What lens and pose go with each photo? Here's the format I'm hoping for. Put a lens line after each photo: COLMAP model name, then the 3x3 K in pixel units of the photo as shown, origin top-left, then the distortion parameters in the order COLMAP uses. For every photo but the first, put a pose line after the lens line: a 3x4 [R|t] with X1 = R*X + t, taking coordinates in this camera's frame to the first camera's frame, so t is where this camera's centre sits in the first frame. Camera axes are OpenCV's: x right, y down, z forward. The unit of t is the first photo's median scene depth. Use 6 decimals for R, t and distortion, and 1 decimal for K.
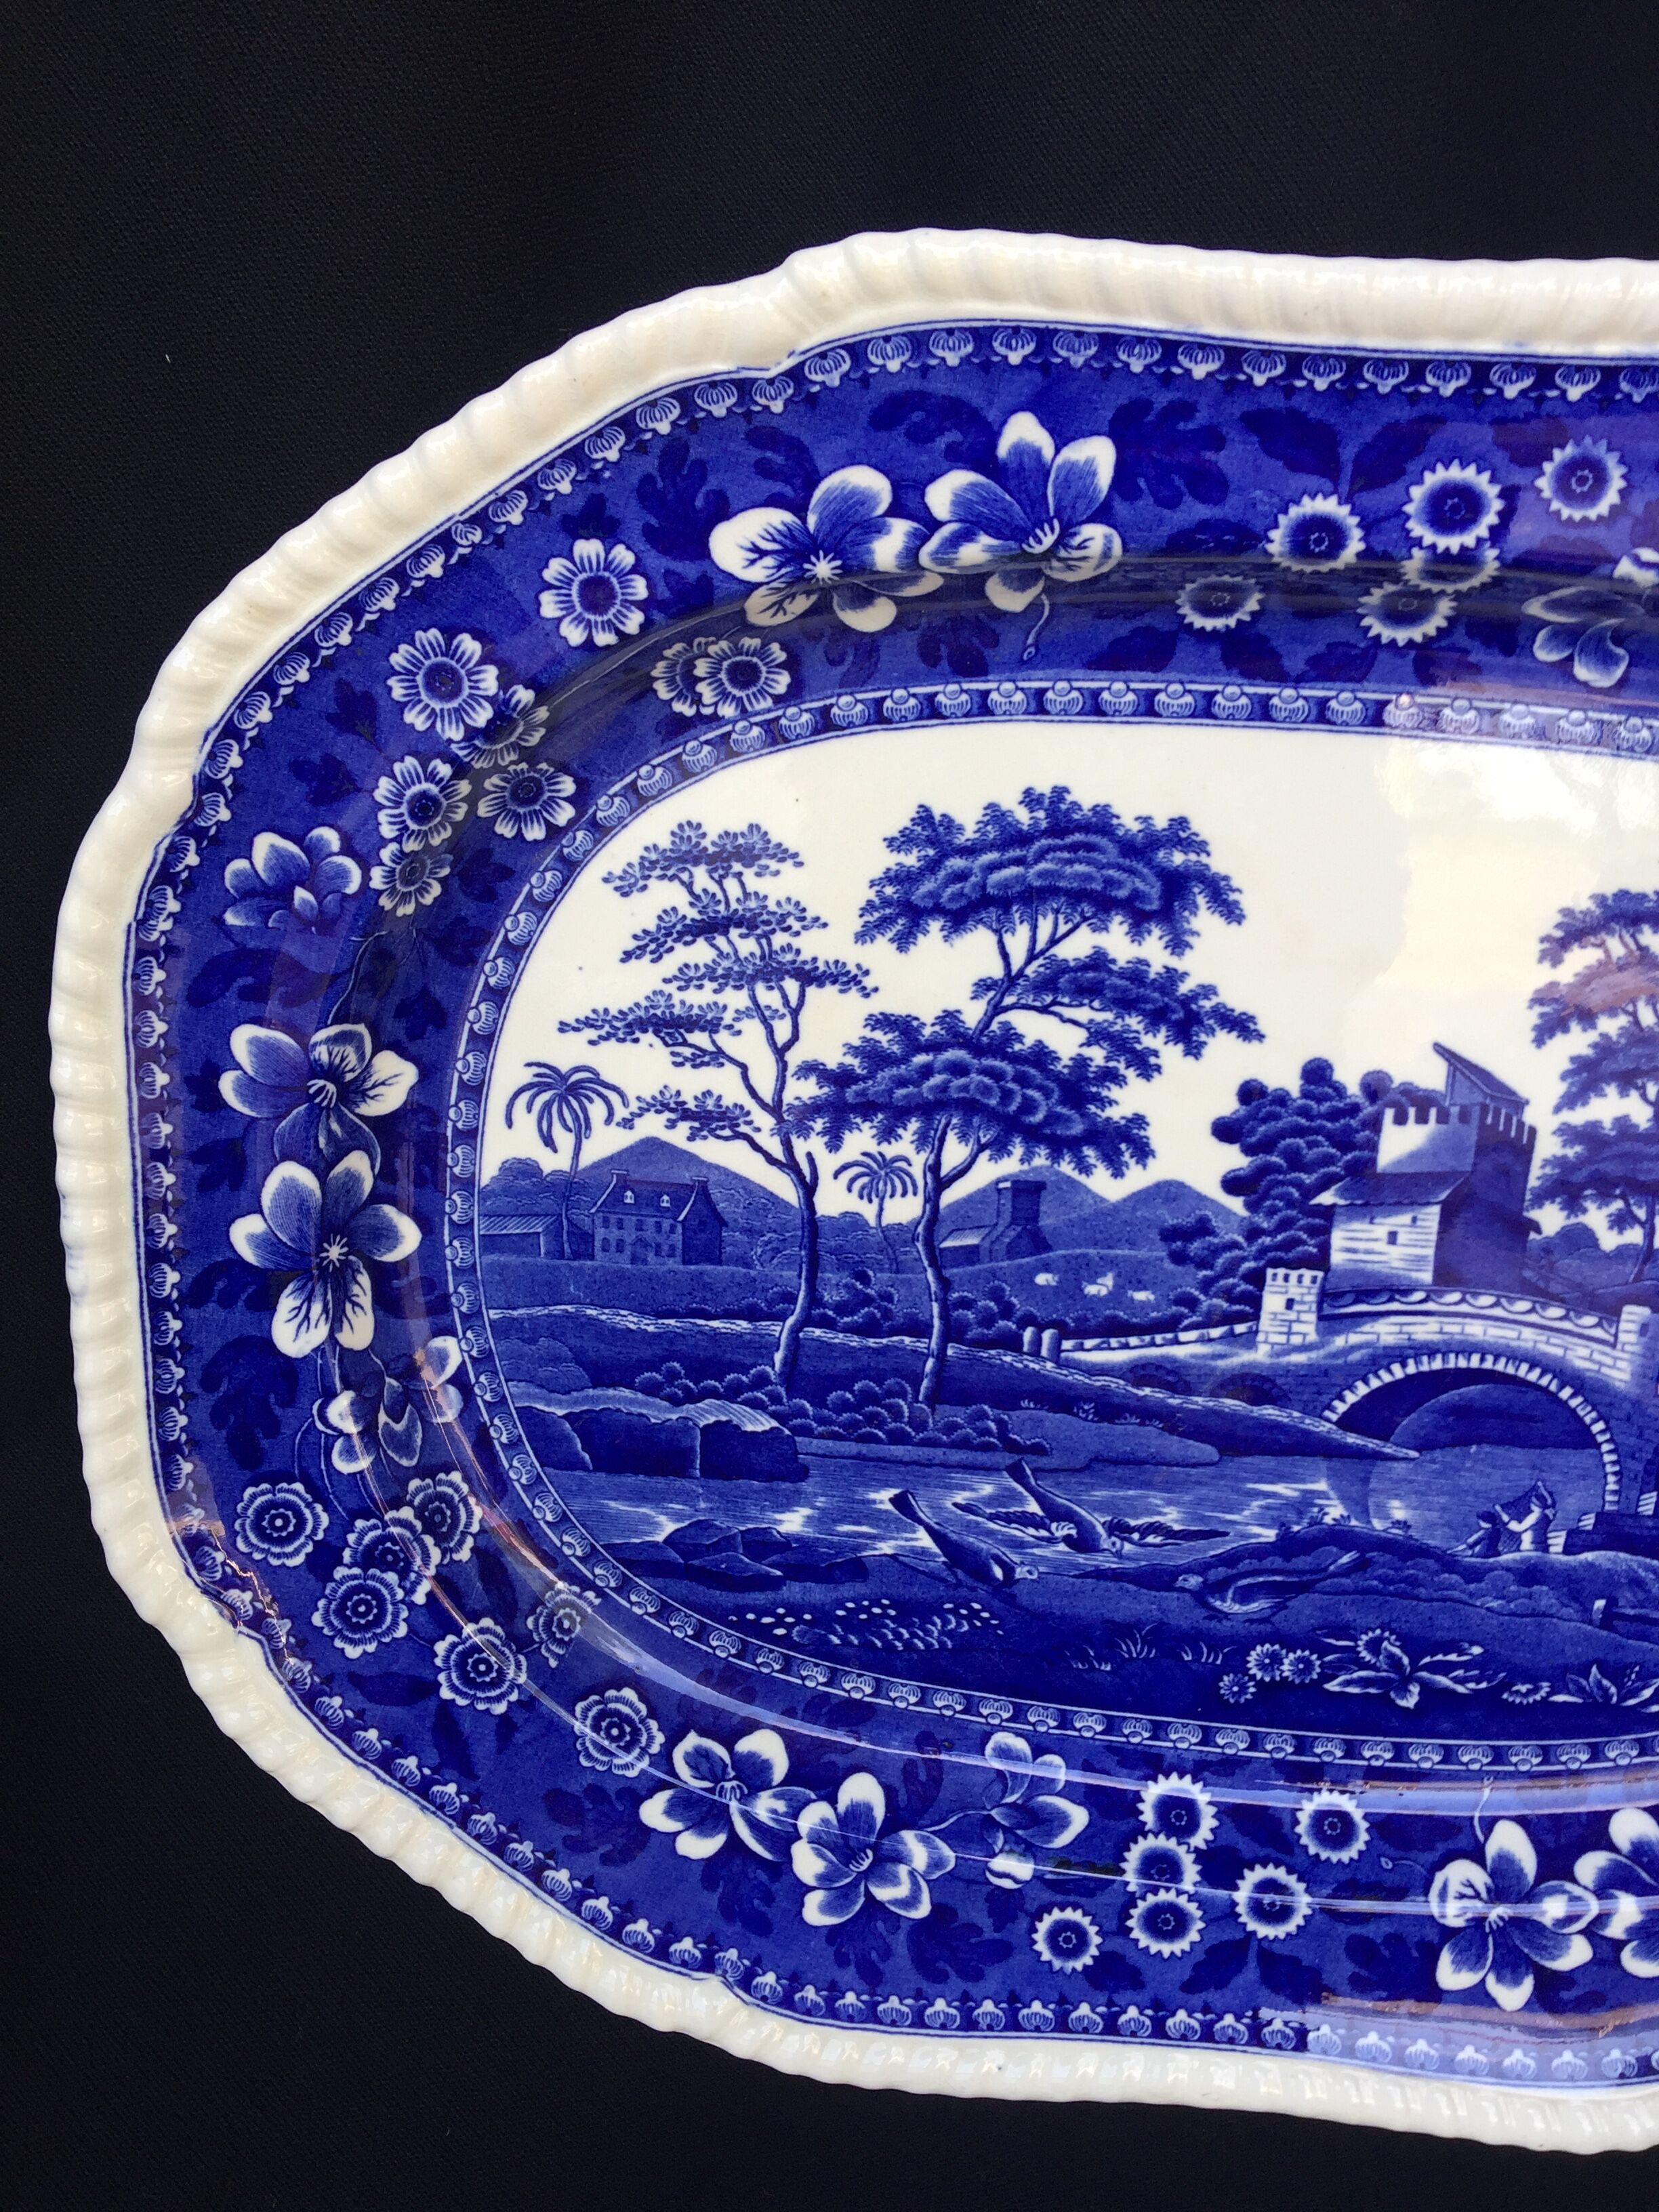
lens RADIAL K [[1887.2, 0, 840.4], [0, 1887.2, 1094.5], [0, 0, 1]] dist [0.073282, -0.141350]
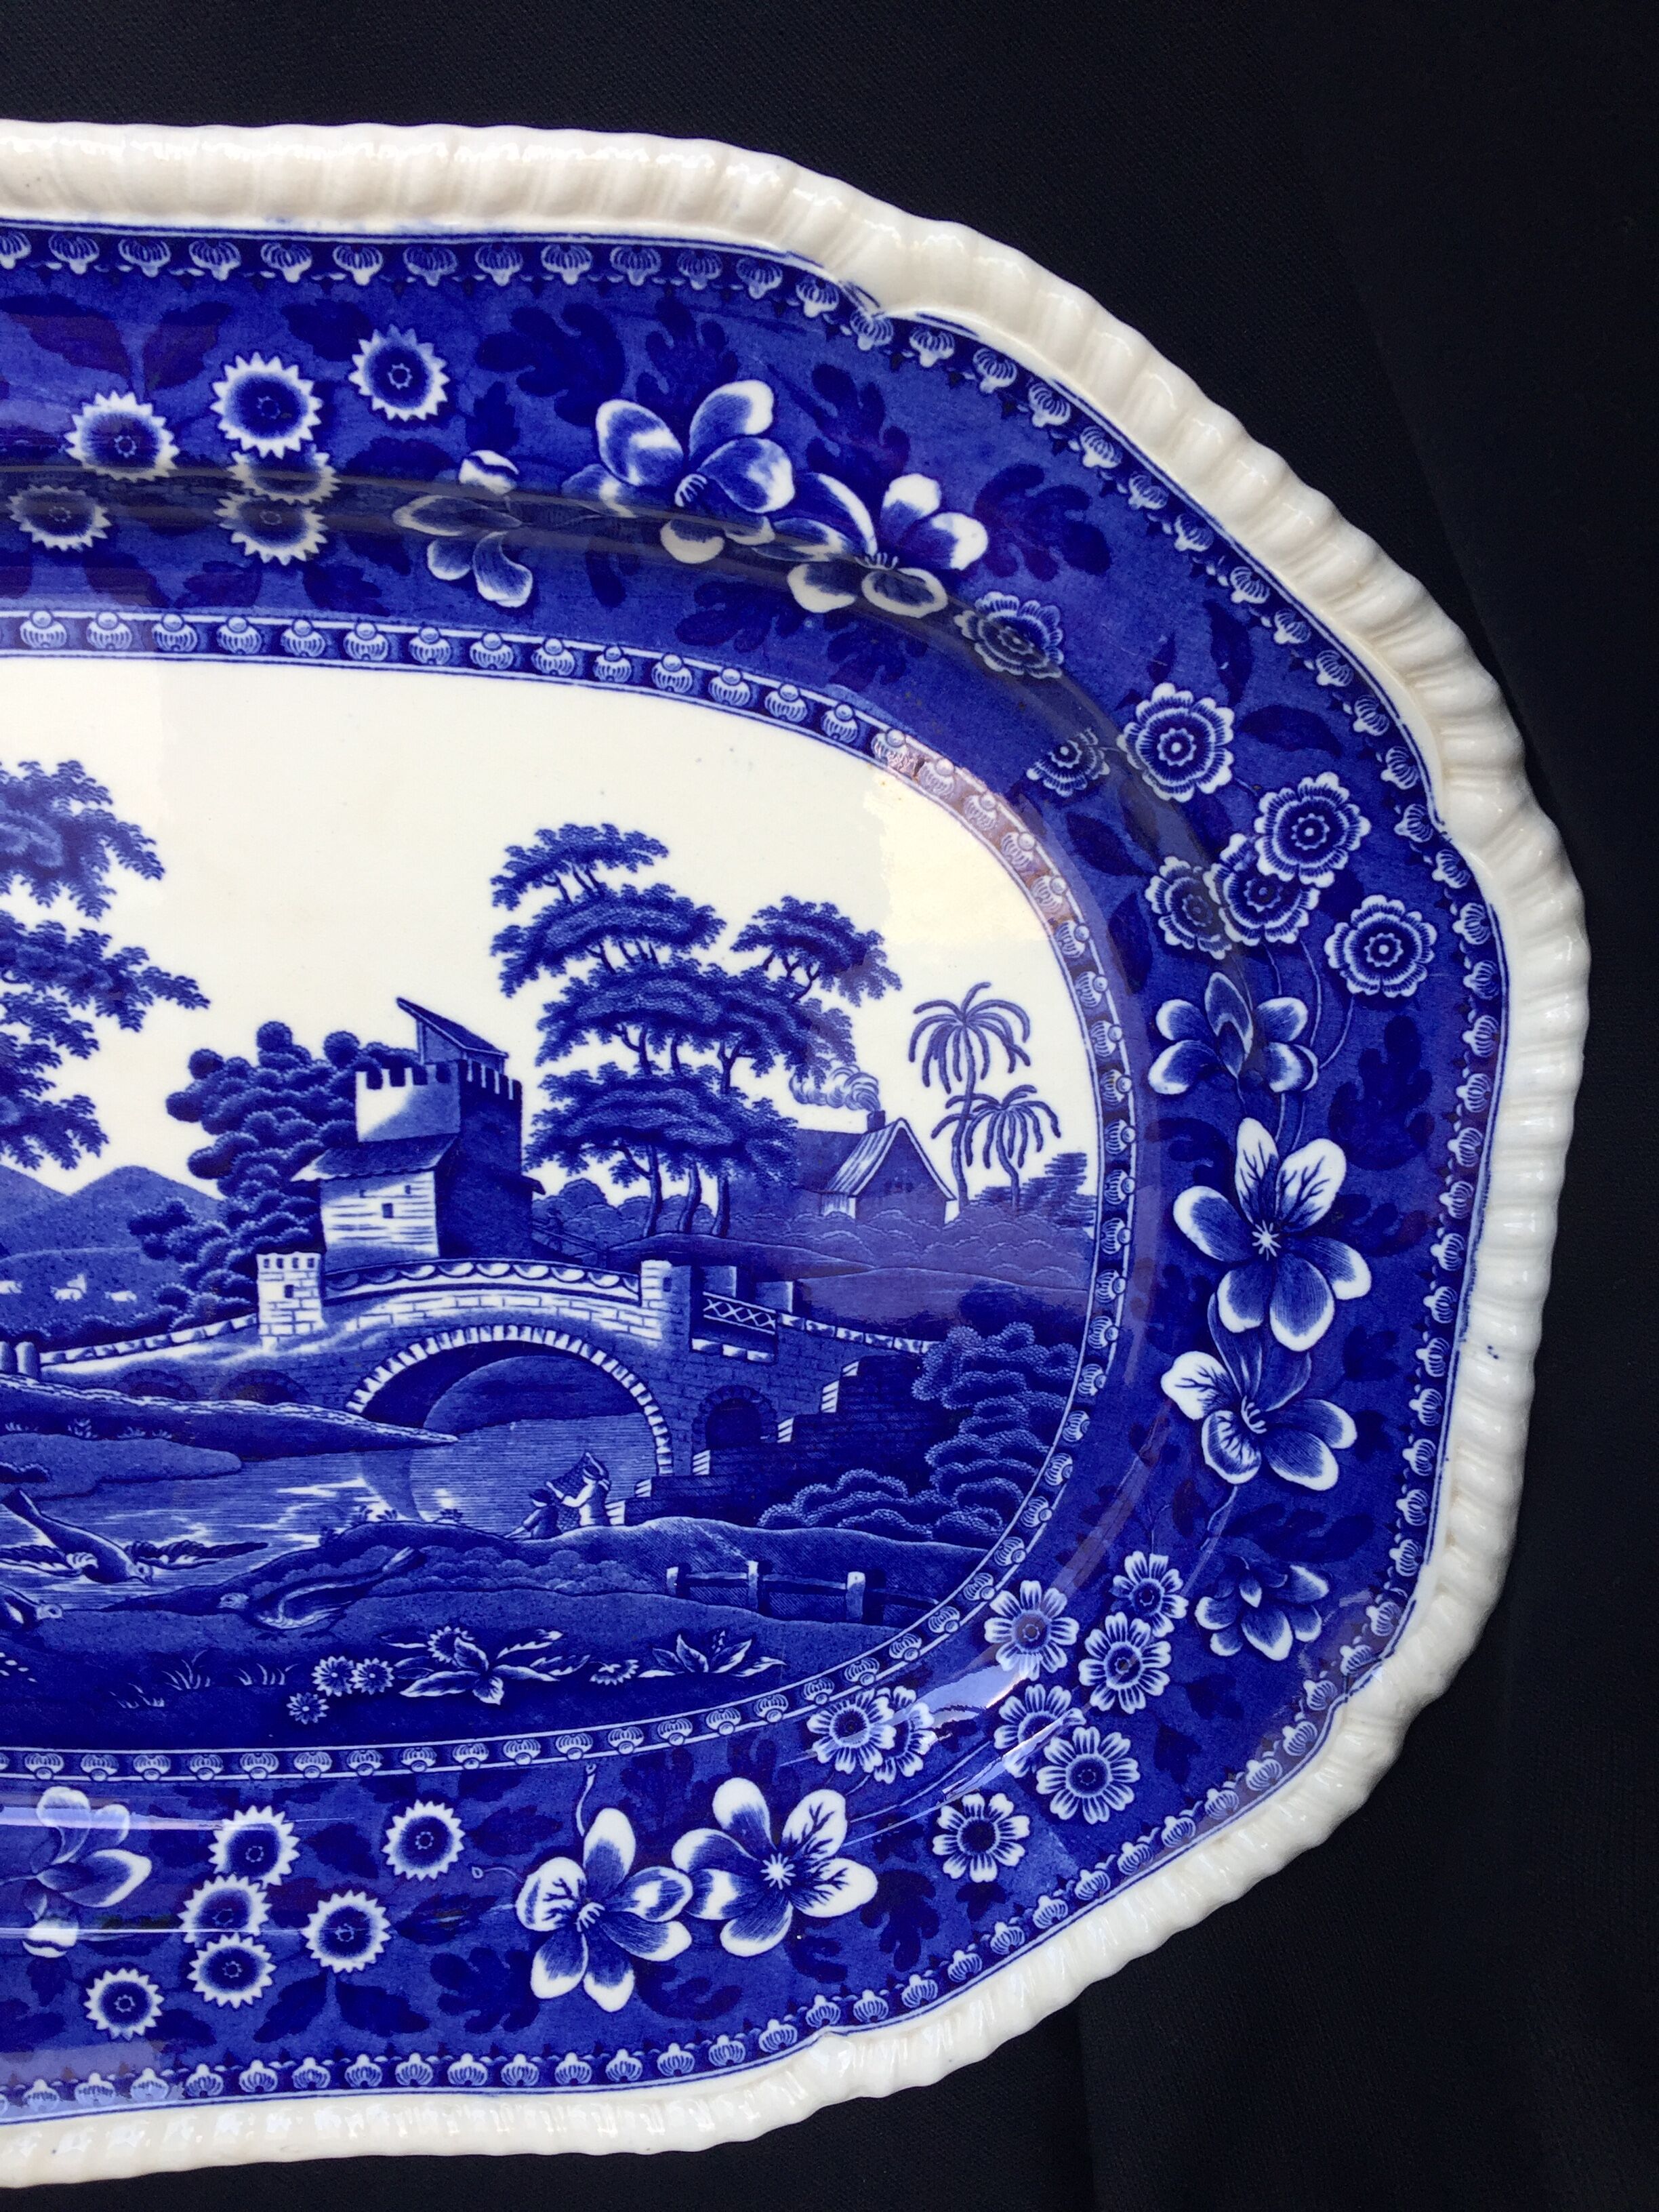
lens RADIAL K [[1887.2, 0, 843.6], [0, 1887.2, 1100.1], [0, 0, 1]] dist [0.073282, -0.141350]
pose [[0.982741, -0.068203, 0.171957, 0.351075], [0.066154, 0.997654, 0.017623, 0.020002], [-0.172756, -0.005943, 0.984947, 0.048690]]
